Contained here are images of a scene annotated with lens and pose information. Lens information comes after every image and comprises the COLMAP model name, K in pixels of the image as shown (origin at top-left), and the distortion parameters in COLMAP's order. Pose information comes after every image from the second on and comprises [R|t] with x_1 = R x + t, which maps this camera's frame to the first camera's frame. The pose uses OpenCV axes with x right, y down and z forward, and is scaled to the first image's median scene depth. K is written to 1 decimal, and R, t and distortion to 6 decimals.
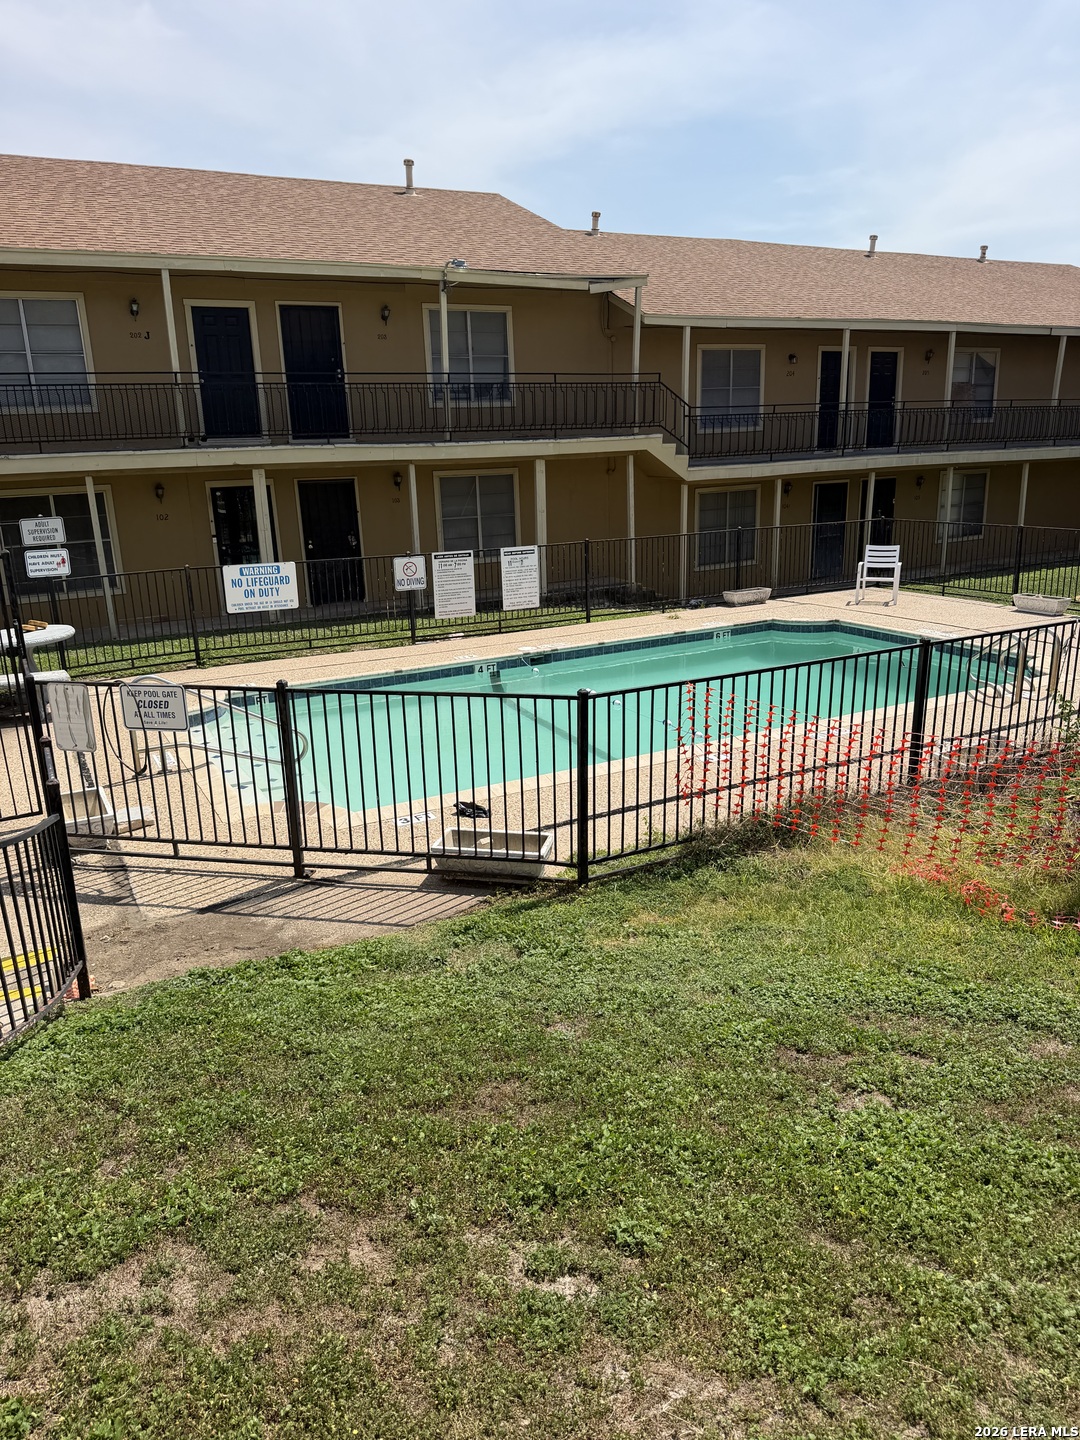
lens RADIAL K [[1014.1, 0, 607.1], [0, 1014.1, 749.5], [0, 0, 1]] dist [0.017905, -0.035296]
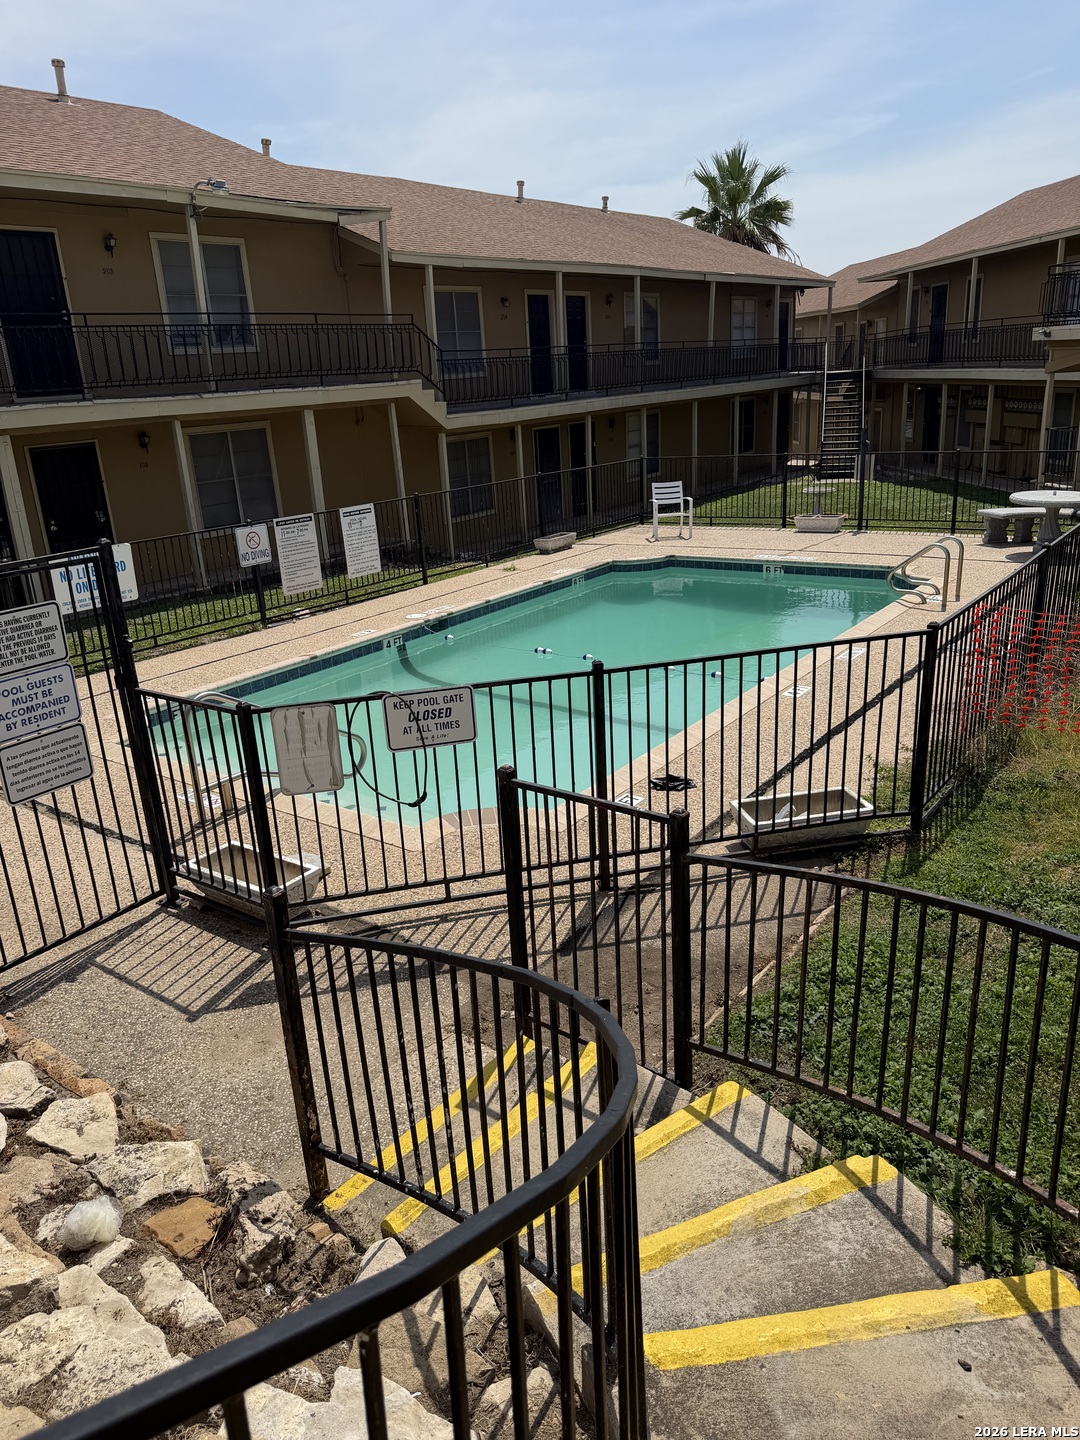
lens RADIAL K [[1014.1, 0, 548.5], [0, 1014.1, 720.7], [0, 0, 1]] dist [0.017905, -0.035296]
pose [[0.913386, -0.150351, 0.378314, -0.266840], [0.144114, 0.988541, 0.044926, -0.024871], [-0.380733, 0.013486, 0.924587, 0.094701]]
